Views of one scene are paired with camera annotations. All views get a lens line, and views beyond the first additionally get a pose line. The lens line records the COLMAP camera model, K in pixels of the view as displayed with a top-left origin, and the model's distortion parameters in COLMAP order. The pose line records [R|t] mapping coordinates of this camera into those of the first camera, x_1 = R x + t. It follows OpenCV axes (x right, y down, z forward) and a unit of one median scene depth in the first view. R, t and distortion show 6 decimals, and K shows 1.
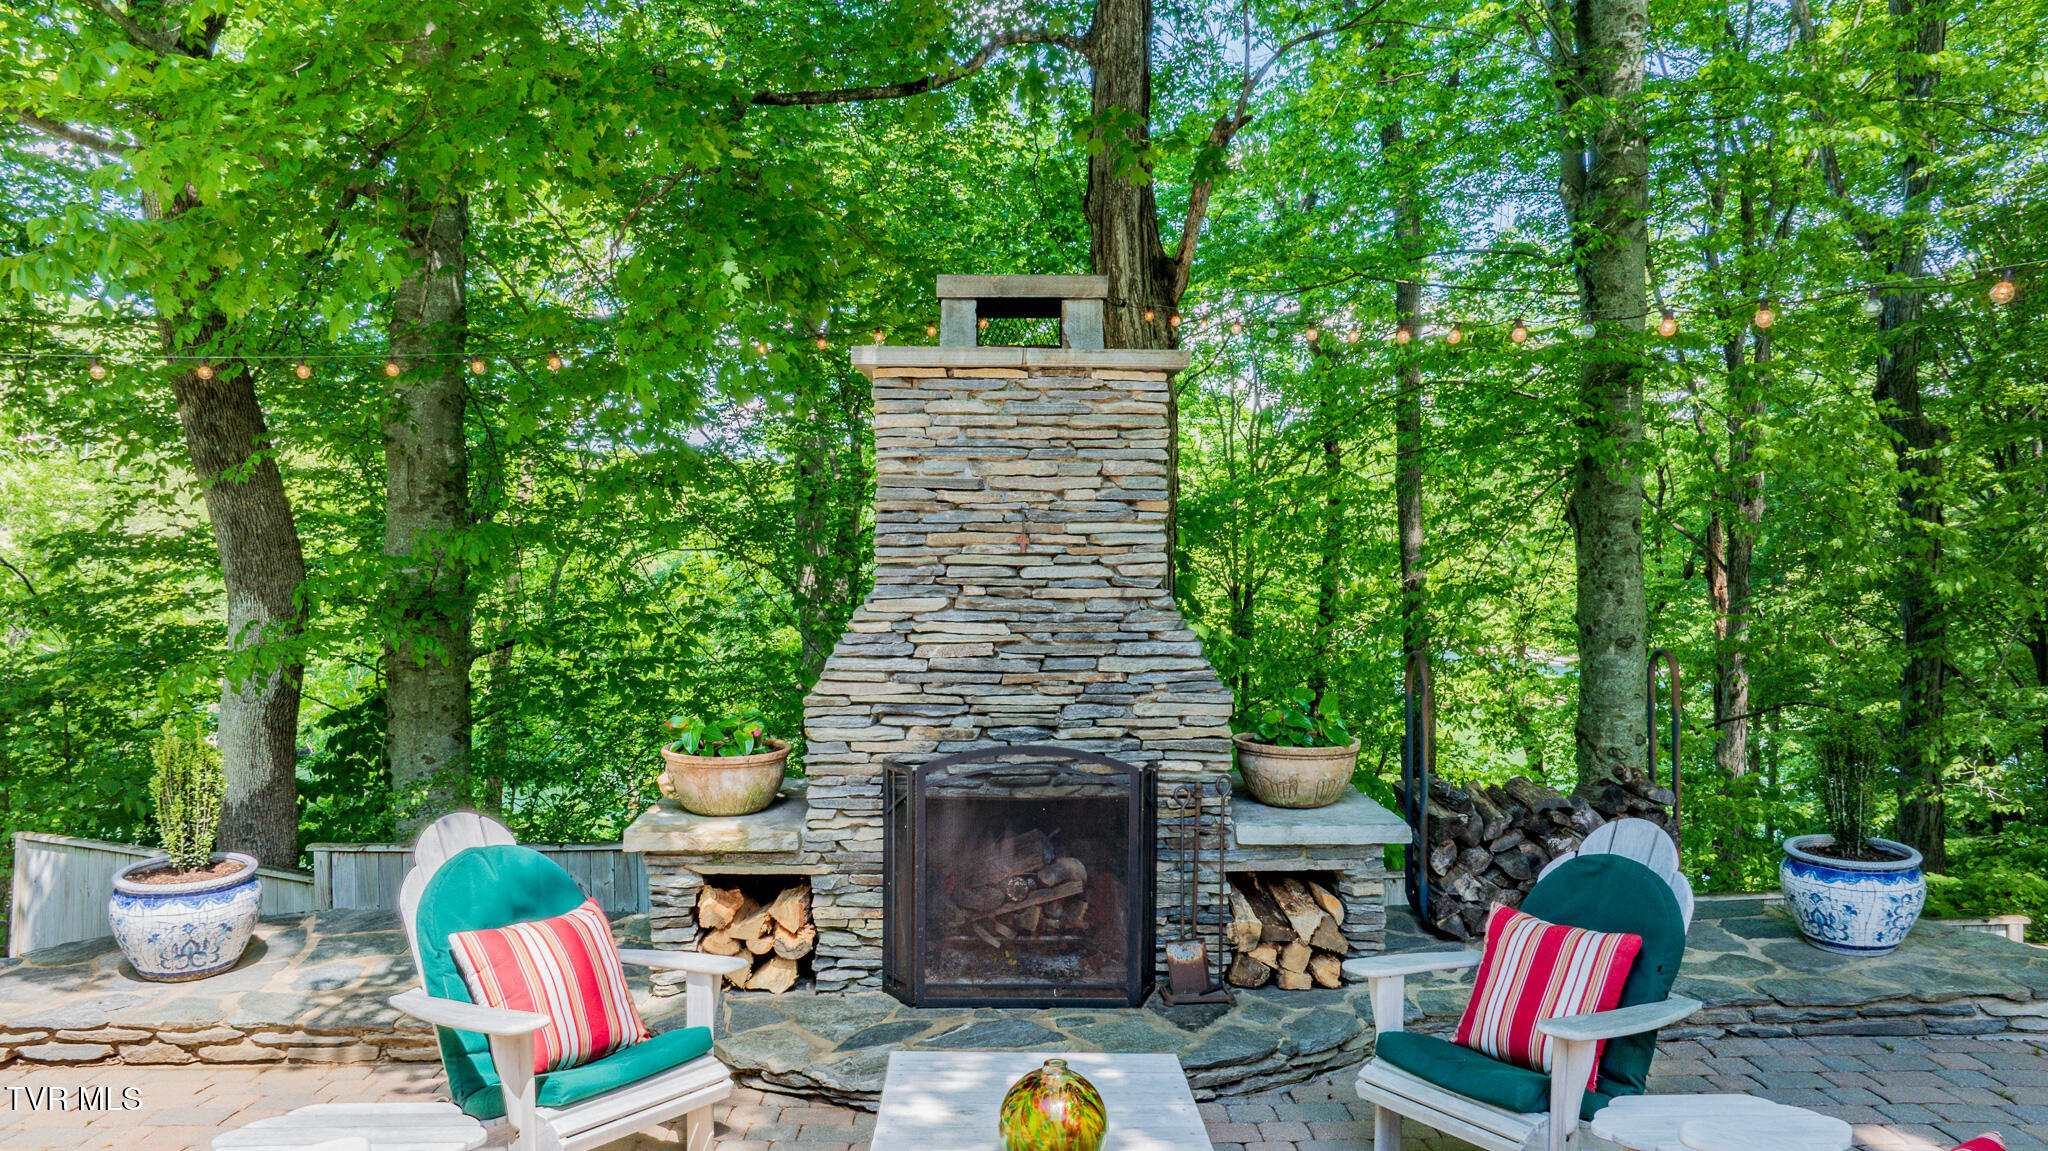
lens RADIAL K [[1468.1, 0, 1024.0], [0, 1468.1, 575.5], [0, 0, 1]] dist [0.000119, -0.049175]
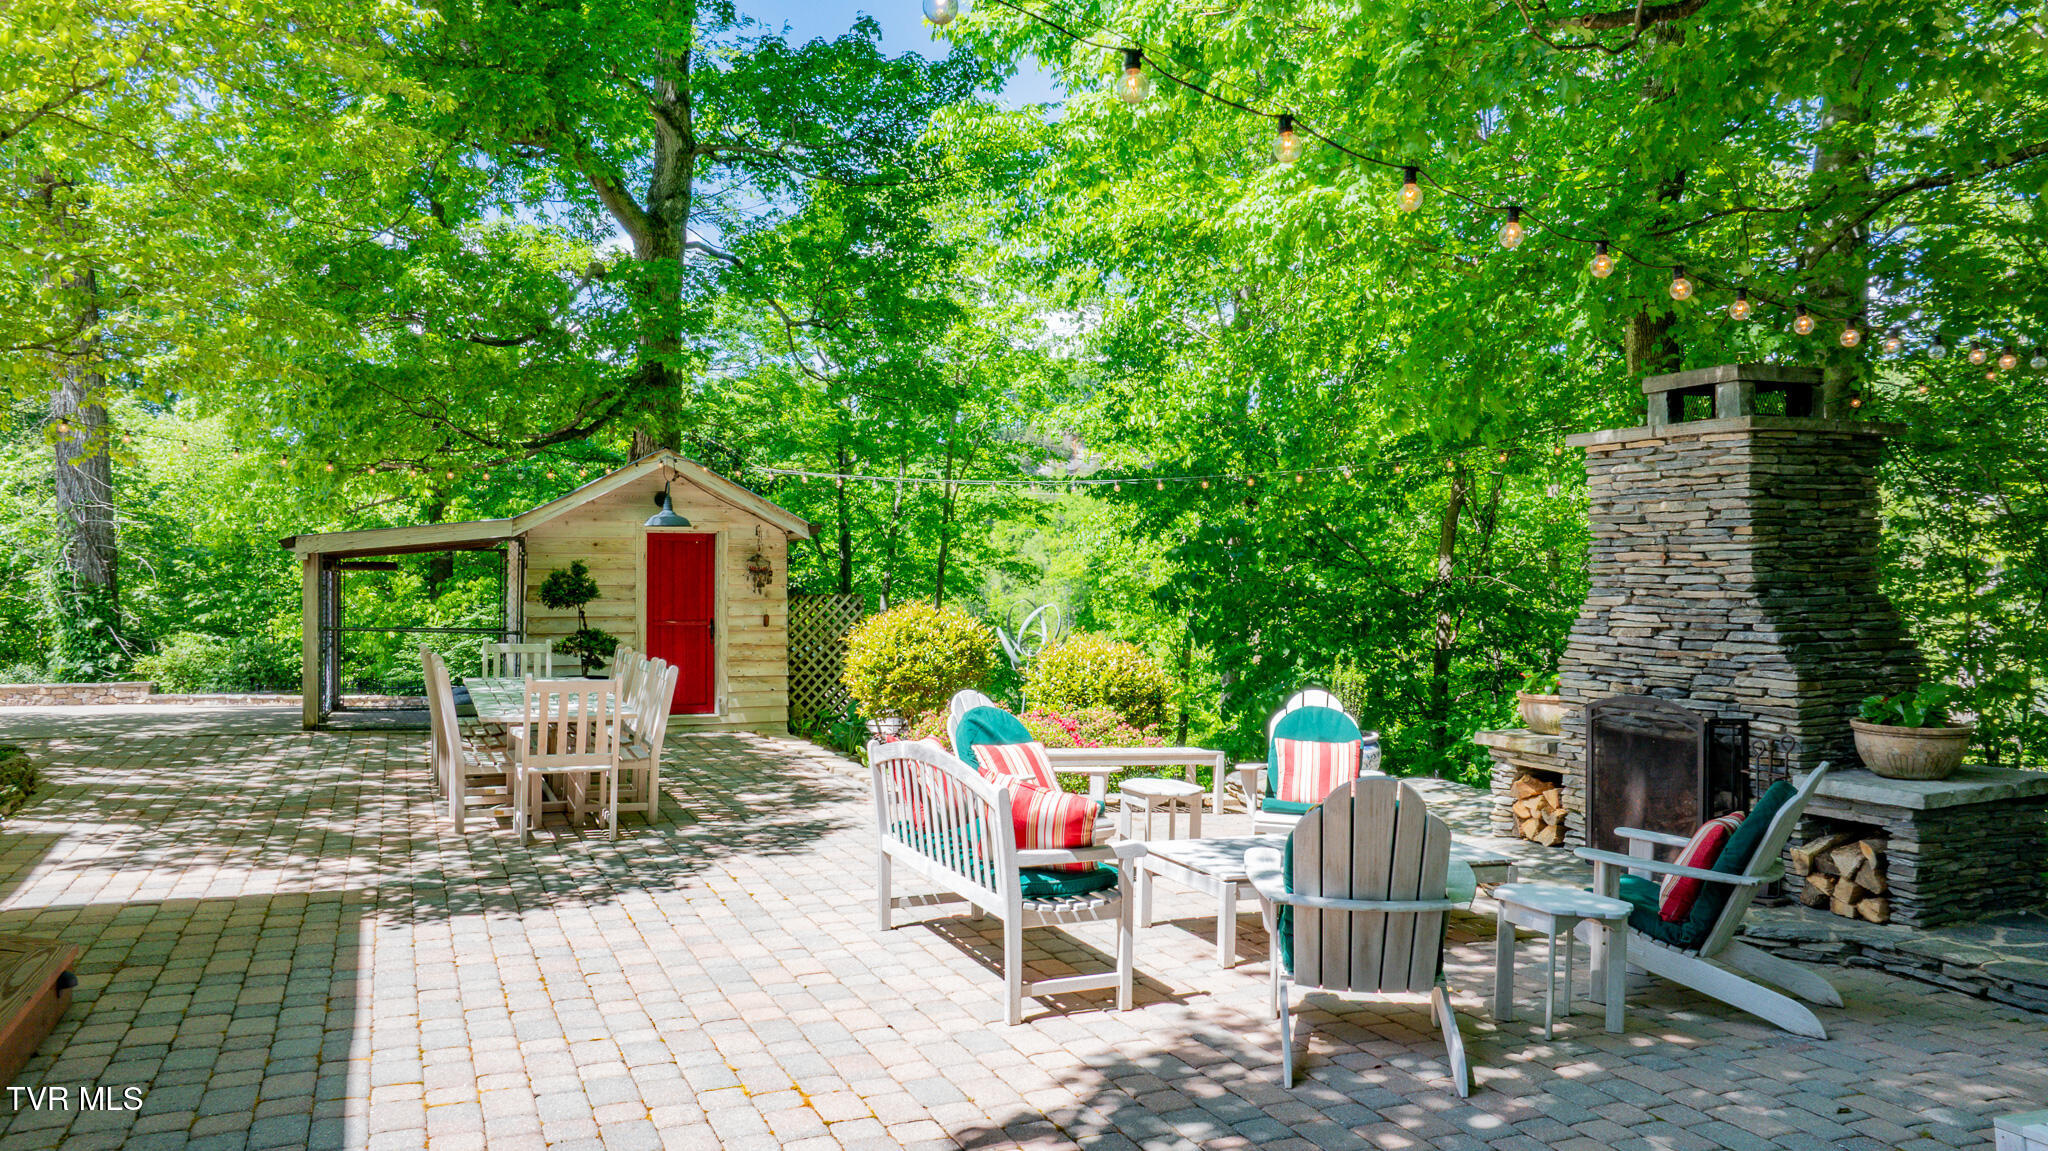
lens RADIAL K [[1469.3, 0, 1043.4], [0, 1469.3, 576.8], [0, 0, 1]] dist [-0.011540, -0.007311]
pose [[0.375318, -0.001154, -0.926896, 1.096955], [-0.039307, 0.999080, -0.017160, 0.043659], [0.926062, 0.042874, 0.374927, -0.104584]]
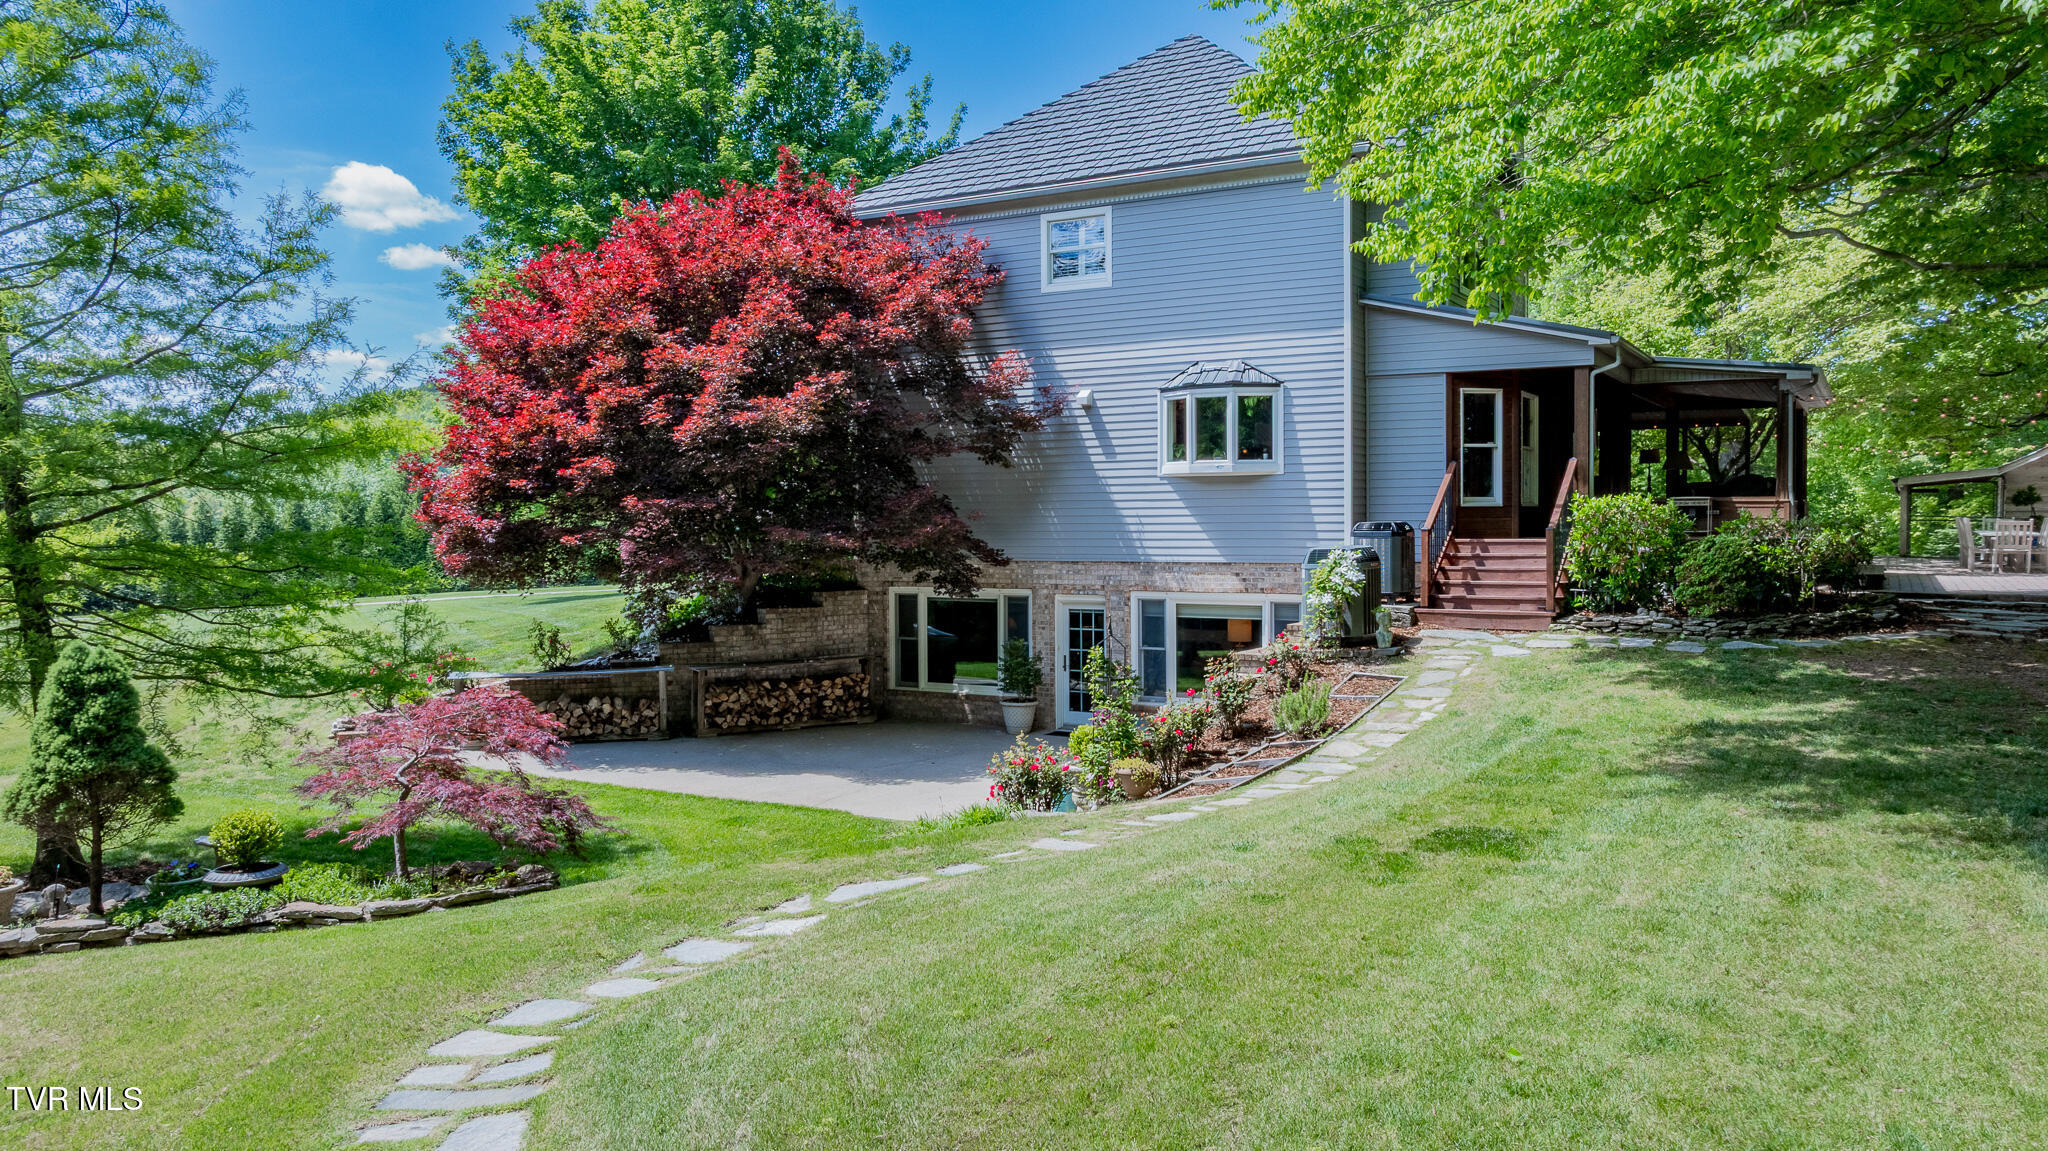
lens RADIAL K [[1447.3, 0, 1024.0], [0, 1447.3, 575.5], [0, 0, 1]] dist [-0.040995, 0.042744]
pose [[-0.542493, 0.032315, -0.839438, 5.267328], [-0.027795, 0.998022, 0.056383, 0.148805], [0.839600, 0.053919, -0.540522, -0.158166]]
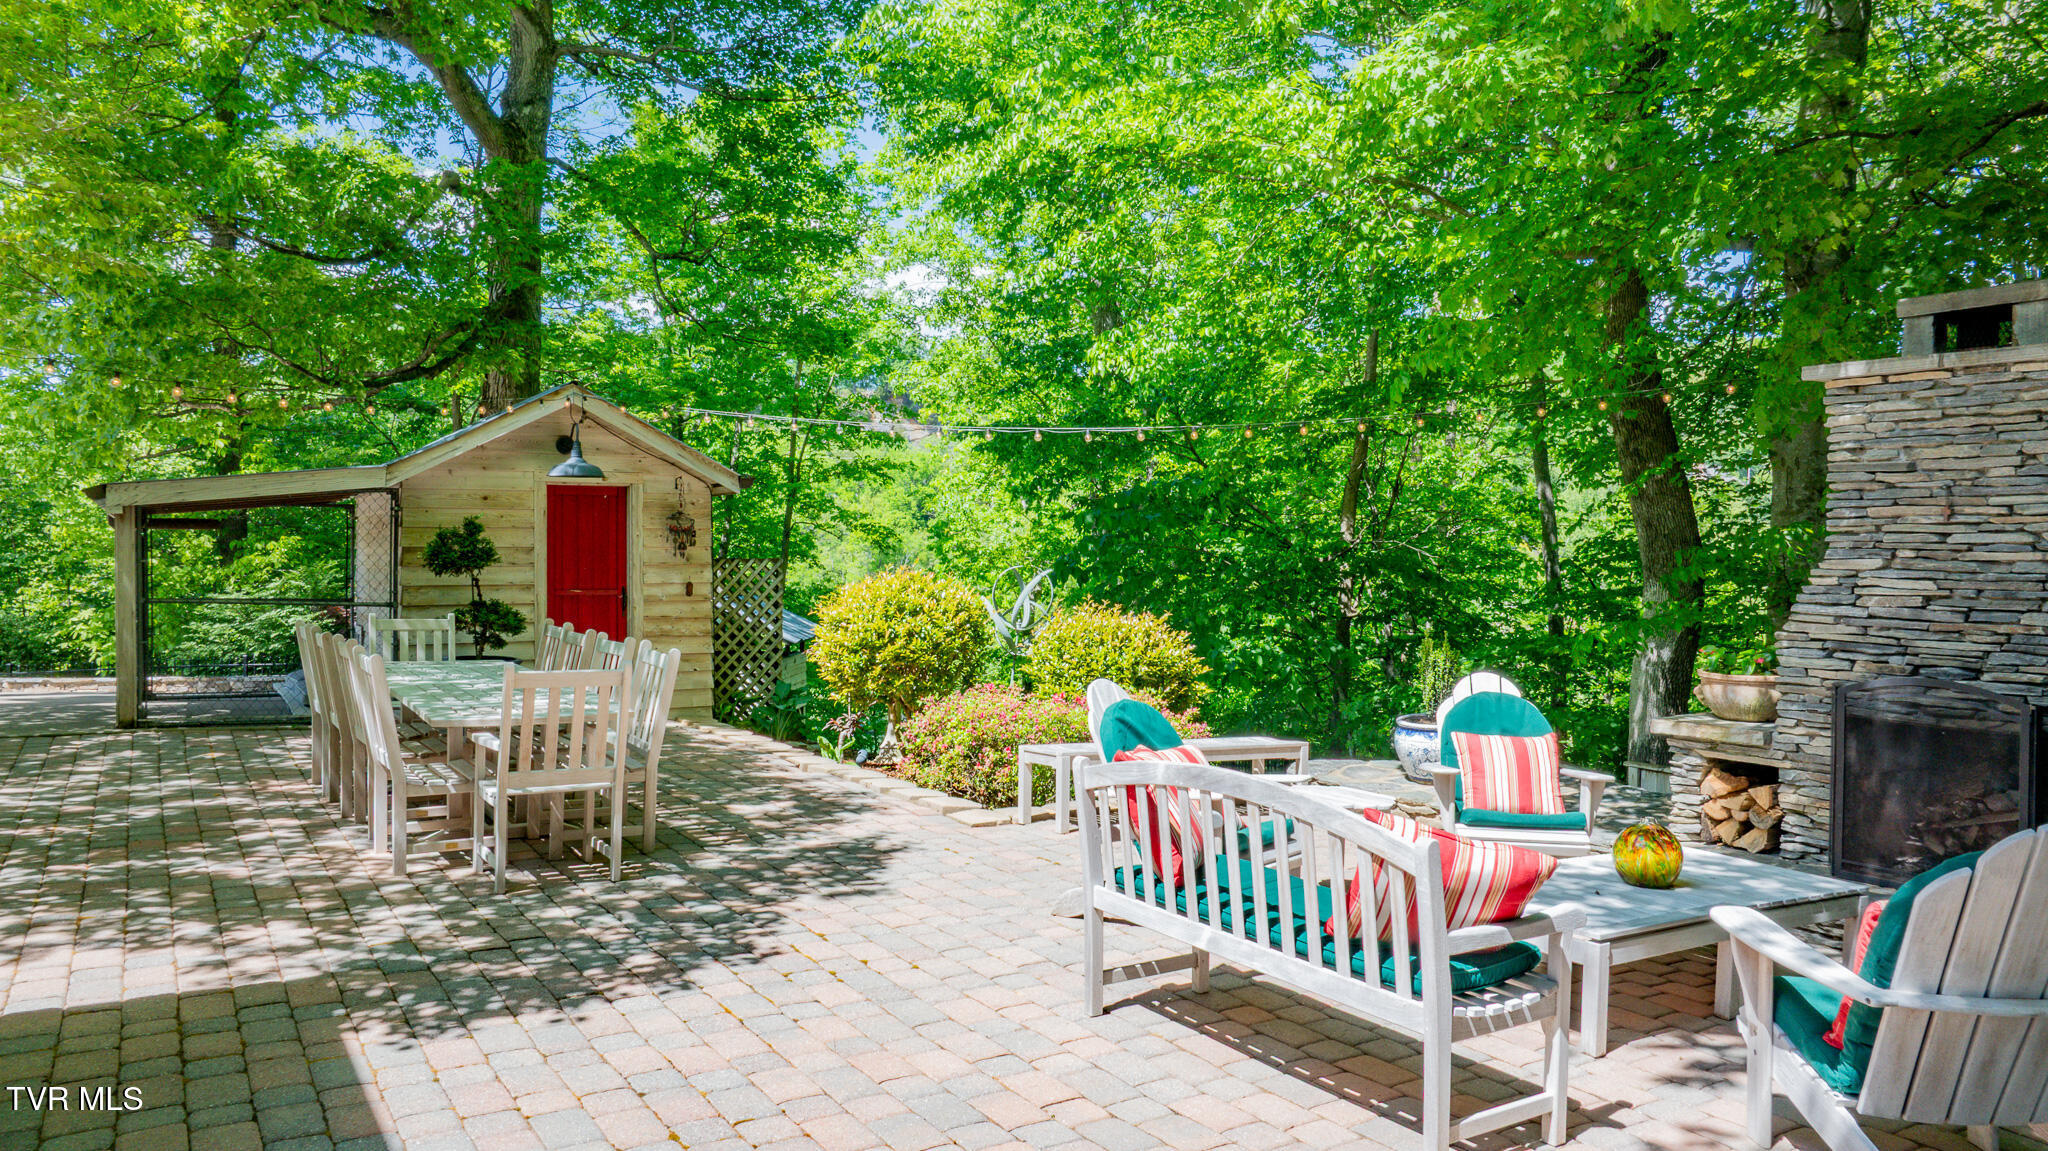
lens RADIAL K [[1470.2, 0, 1032.5], [0, 1470.2, 572.3], [0, 0, 1]] dist [-0.048900, 0.072297]
pose [[0.500211, 0.017274, -0.865731, 0.655992], [-0.037735, 0.999286, -0.001865, 0.055783], [0.865081, 0.033601, 0.500506, -0.246412]]
